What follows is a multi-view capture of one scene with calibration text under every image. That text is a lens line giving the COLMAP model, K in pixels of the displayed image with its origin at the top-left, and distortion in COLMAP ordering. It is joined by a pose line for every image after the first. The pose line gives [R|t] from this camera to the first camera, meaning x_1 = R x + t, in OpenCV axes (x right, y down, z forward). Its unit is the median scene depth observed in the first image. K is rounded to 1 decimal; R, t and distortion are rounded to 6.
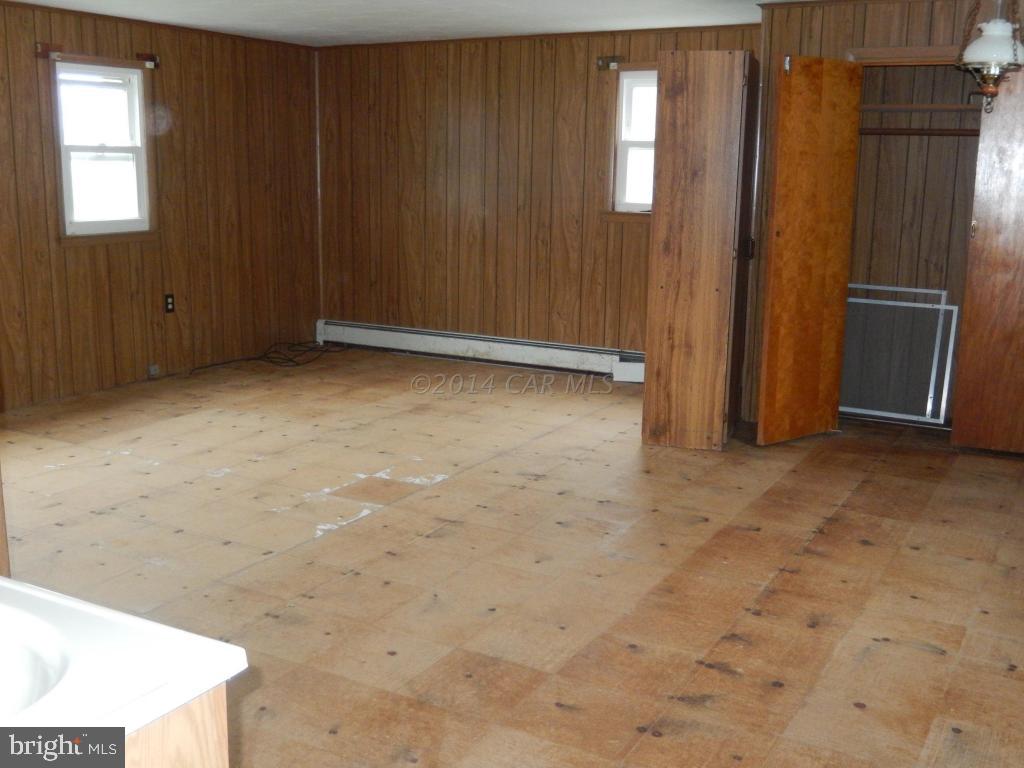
lens RADIAL K [[1085.4, 0, 512.0], [0, 1085.4, 383.5], [0, 0, 1]] dist [0.013137, 0.000000]
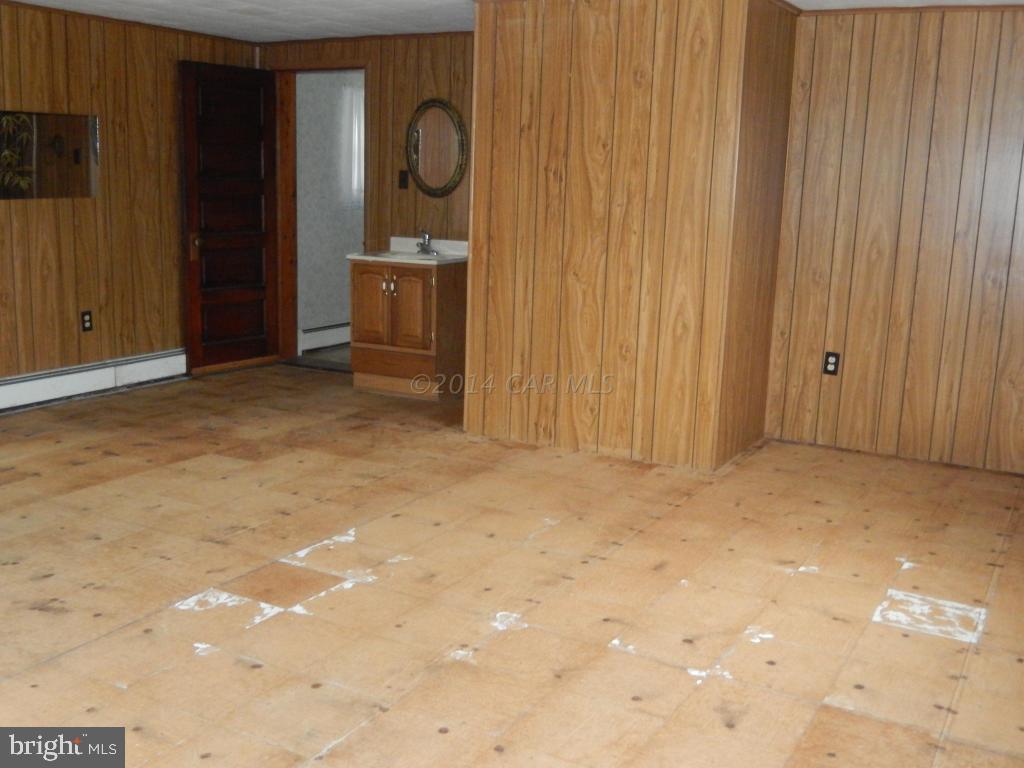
lens RADIAL K [[1085.4, 0, 511.3], [0, 1085.4, 383.8], [0, 0, 1]] dist [0.013137, 0.000000]
pose [[-0.999461, -0.031579, -0.008916, -0.291002], [-0.032588, 0.923455, 0.382321, -0.354067], [-0.003840, 0.382406, -0.923986, 1.751617]]
